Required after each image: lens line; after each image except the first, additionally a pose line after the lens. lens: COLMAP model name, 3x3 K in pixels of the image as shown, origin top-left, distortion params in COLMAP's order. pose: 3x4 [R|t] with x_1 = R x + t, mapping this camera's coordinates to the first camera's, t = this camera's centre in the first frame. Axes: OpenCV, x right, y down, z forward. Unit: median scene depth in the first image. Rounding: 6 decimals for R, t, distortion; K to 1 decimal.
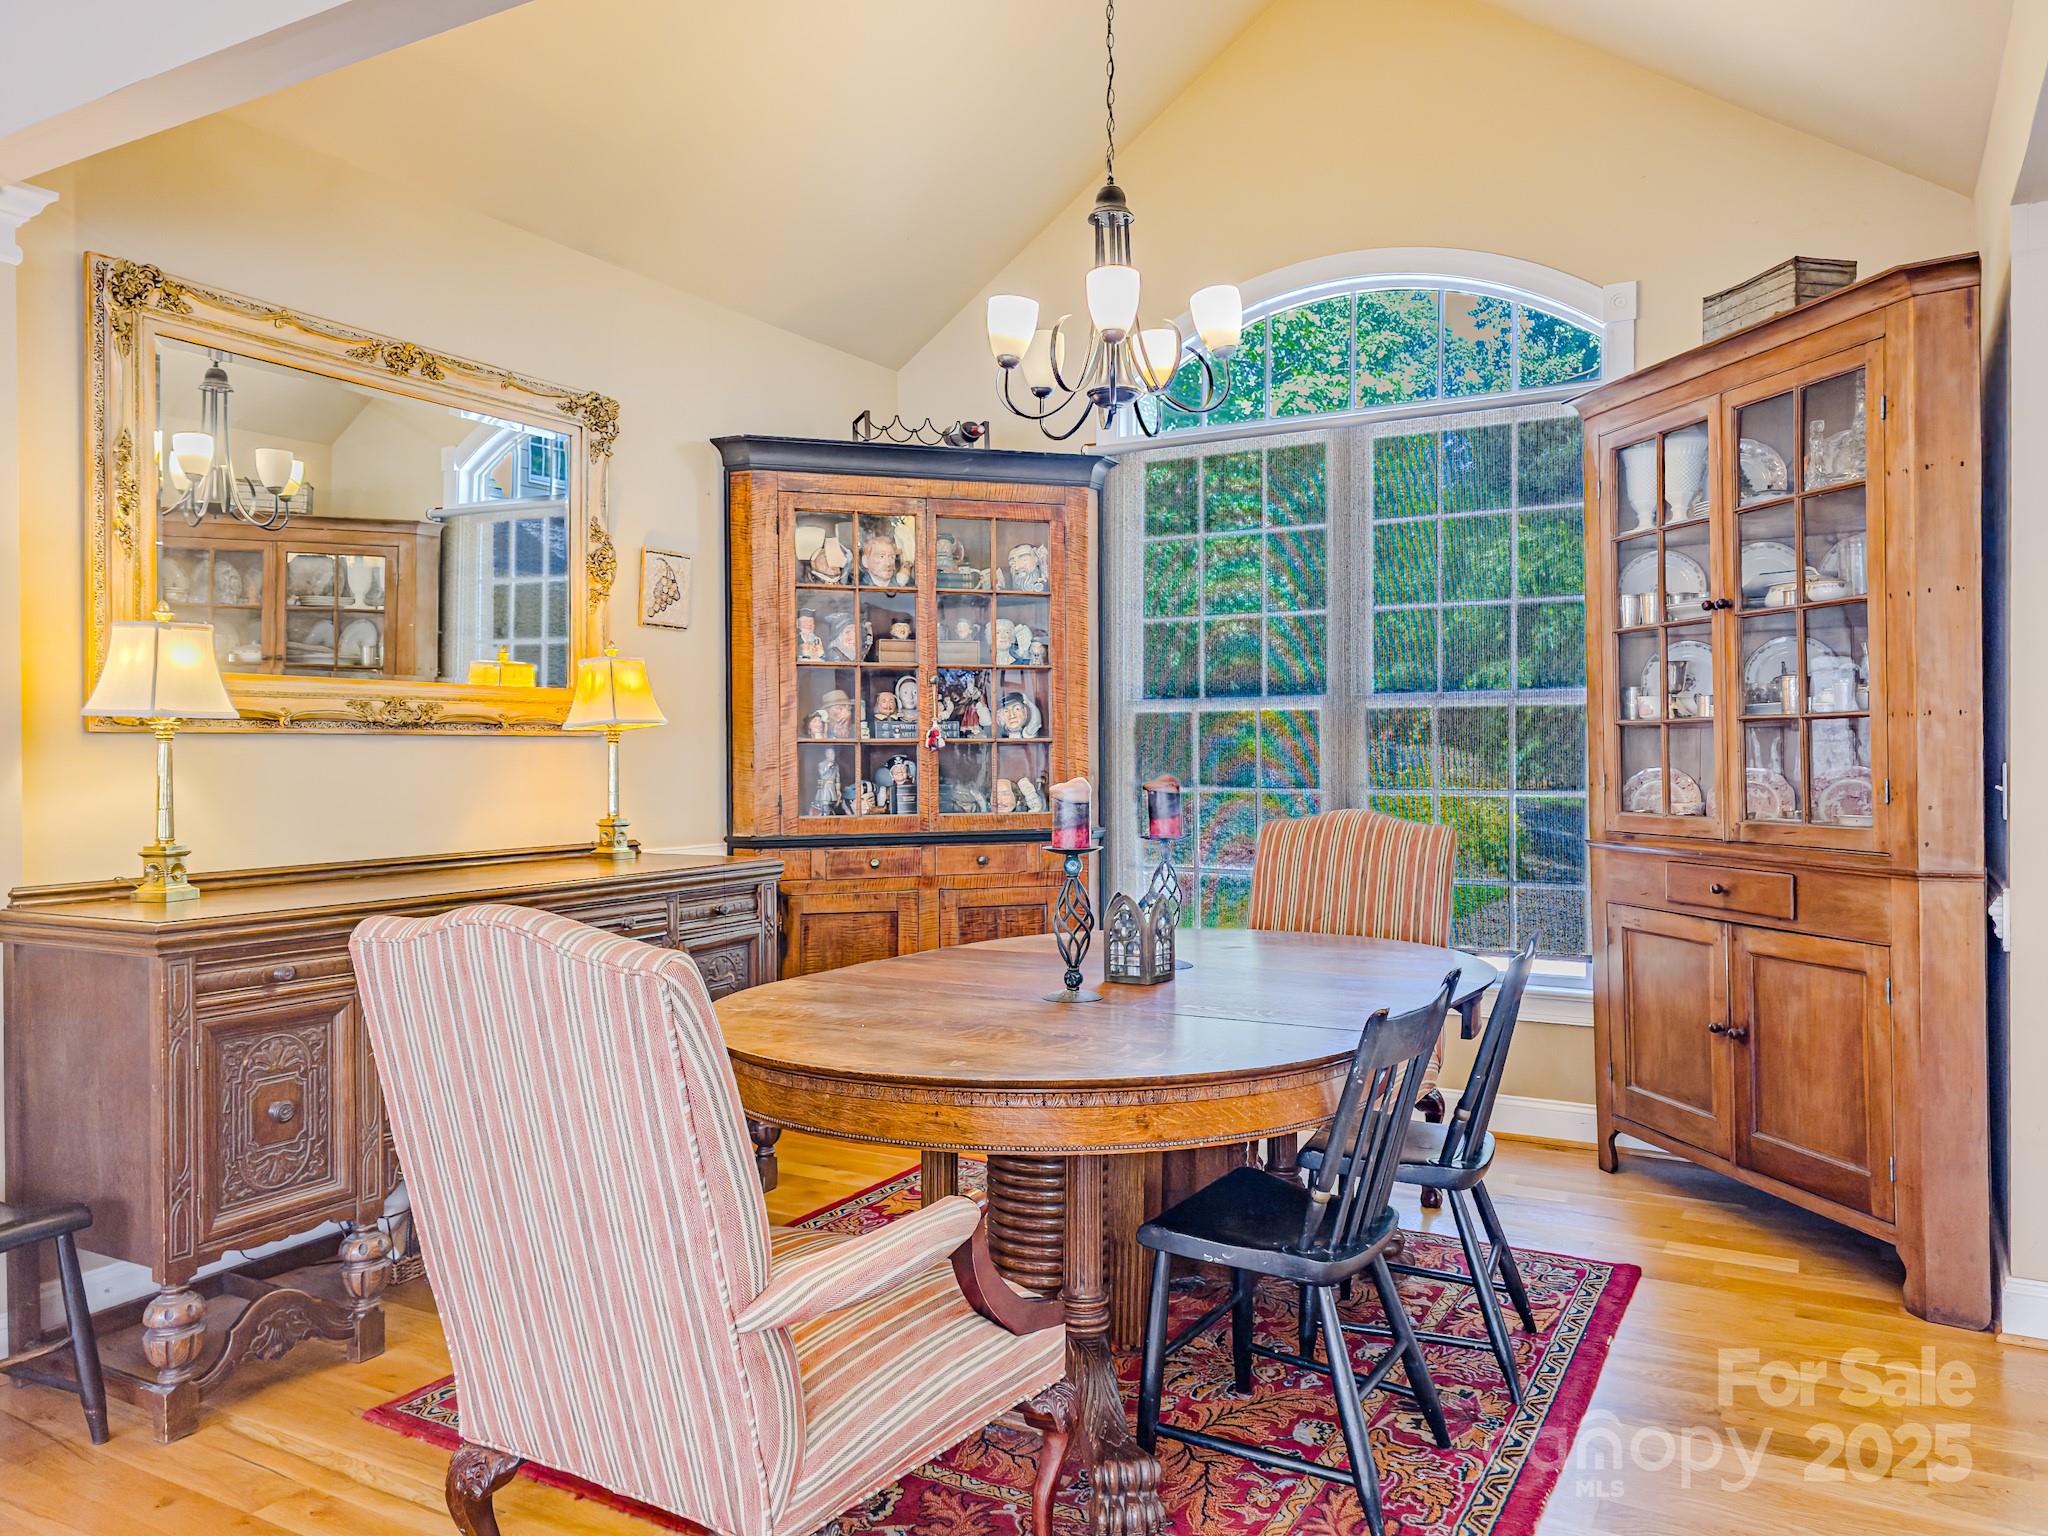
lens RADIAL K [[1449.4, 0, 1024.0], [0, 1449.4, 768.0], [0, 0, 1]] dist [0.000156, 0.001373]
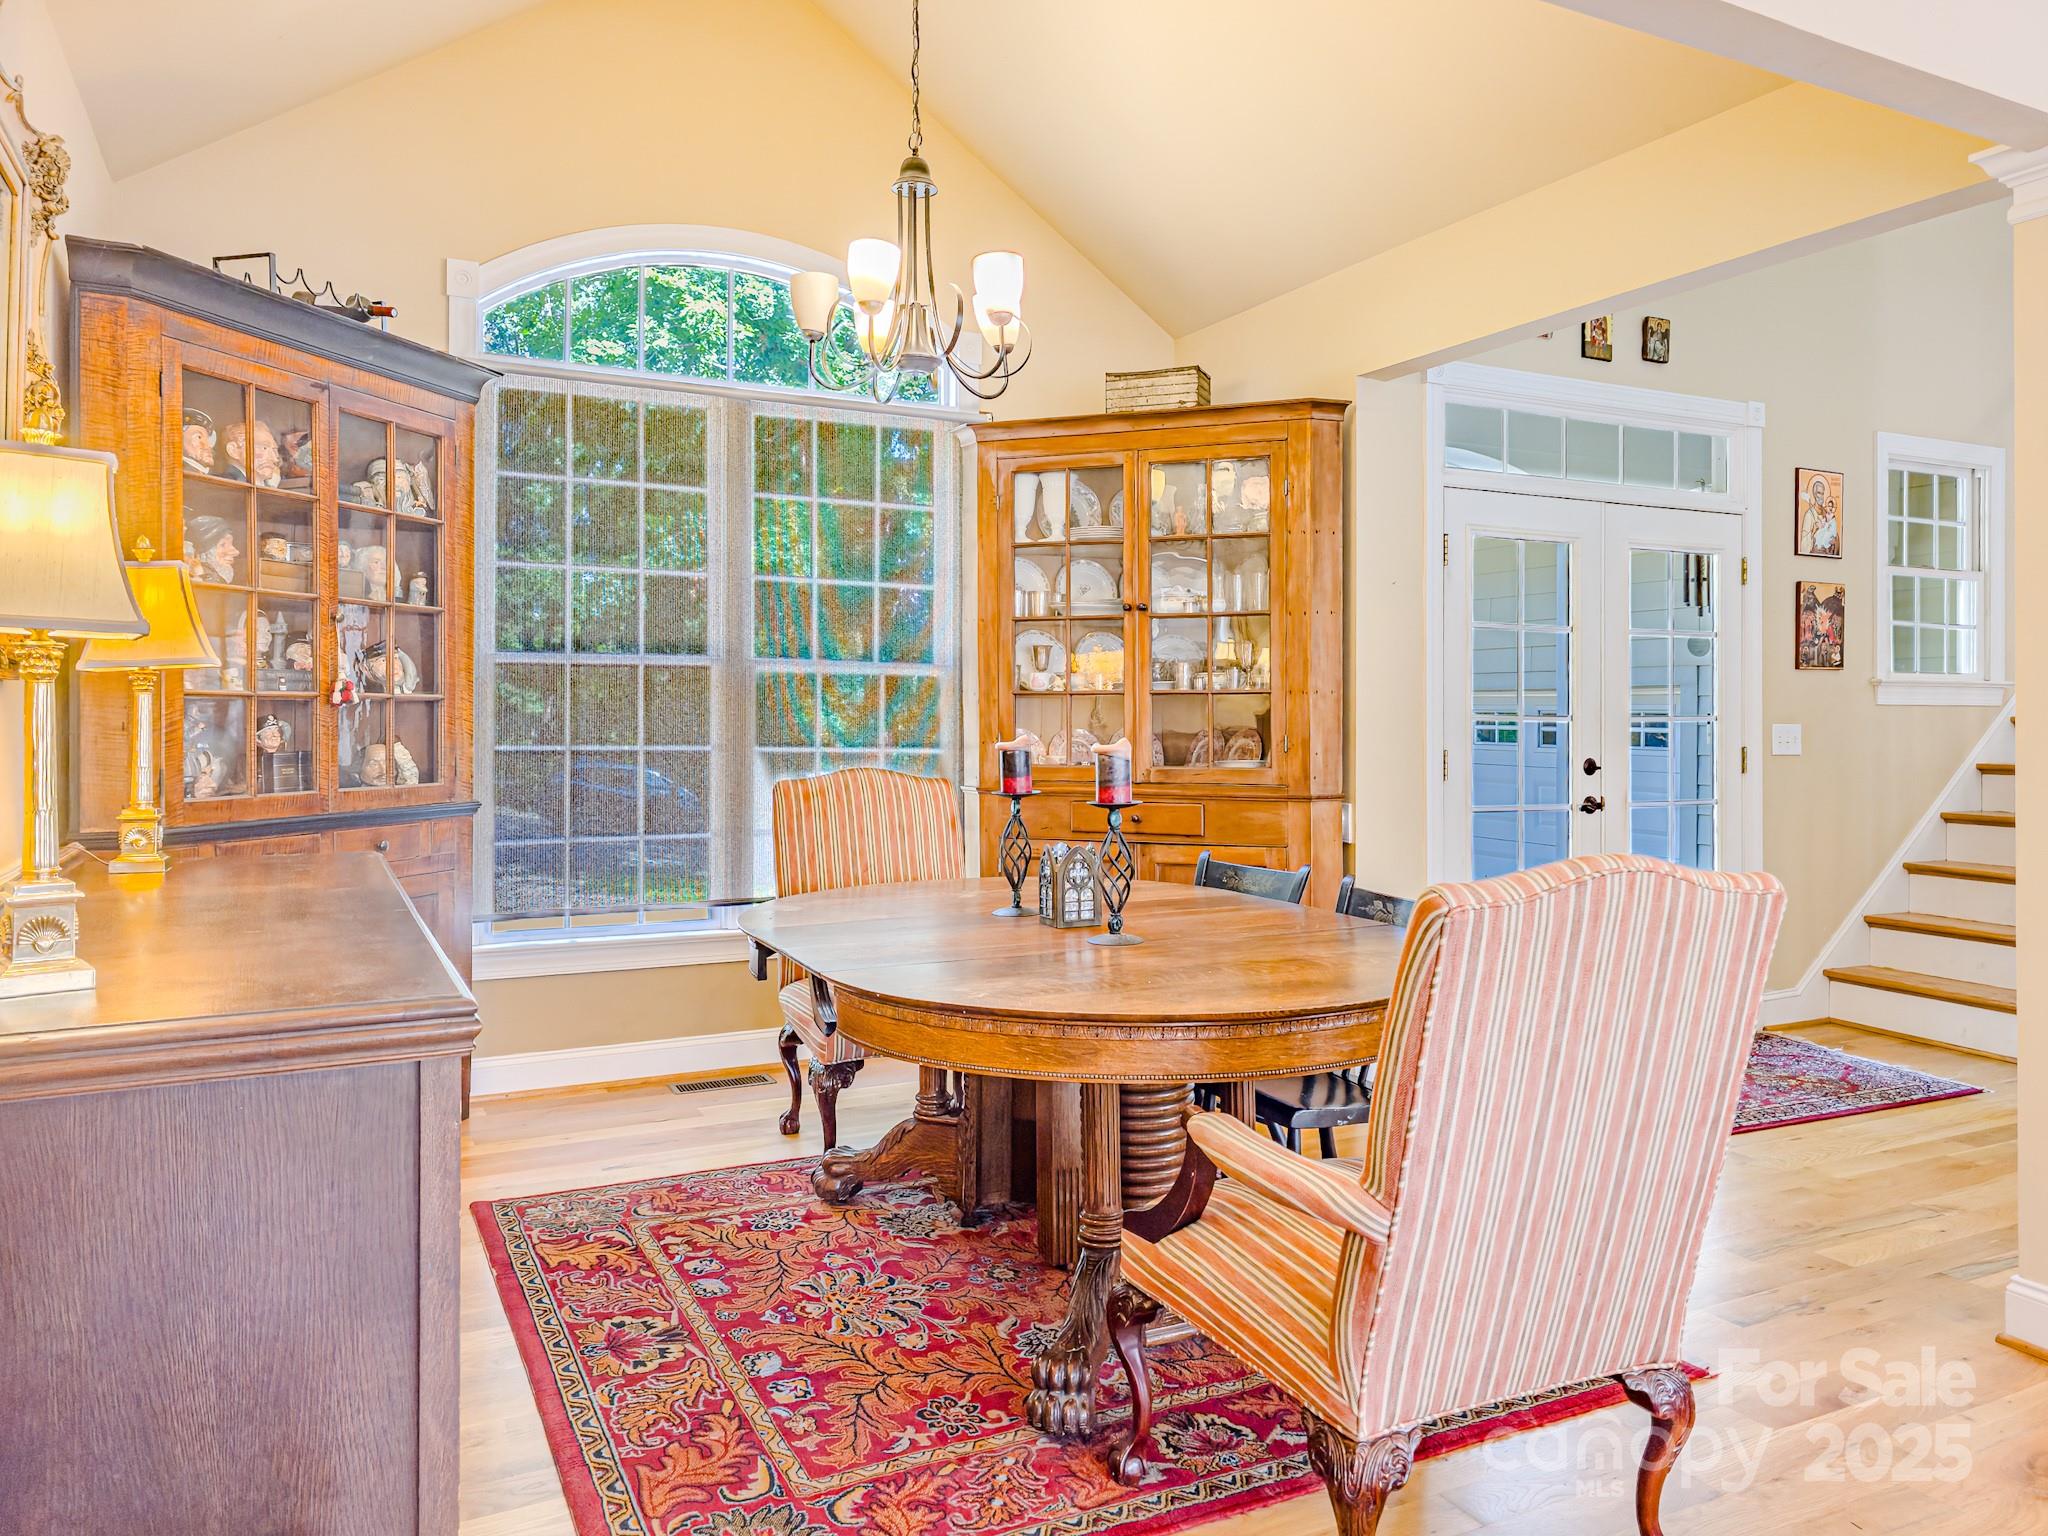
lens RADIAL K [[1433.6, 0, 1027.3], [0, 1433.6, 719.2], [0, 0, 1]] dist [0.013973, 0.000881]
pose [[0.547315, 0.003899, 0.836918, -0.788090], [0.003488, 0.999970, -0.006939, 0.000253], [-0.836920, 0.006717, 0.547285, 0.410174]]
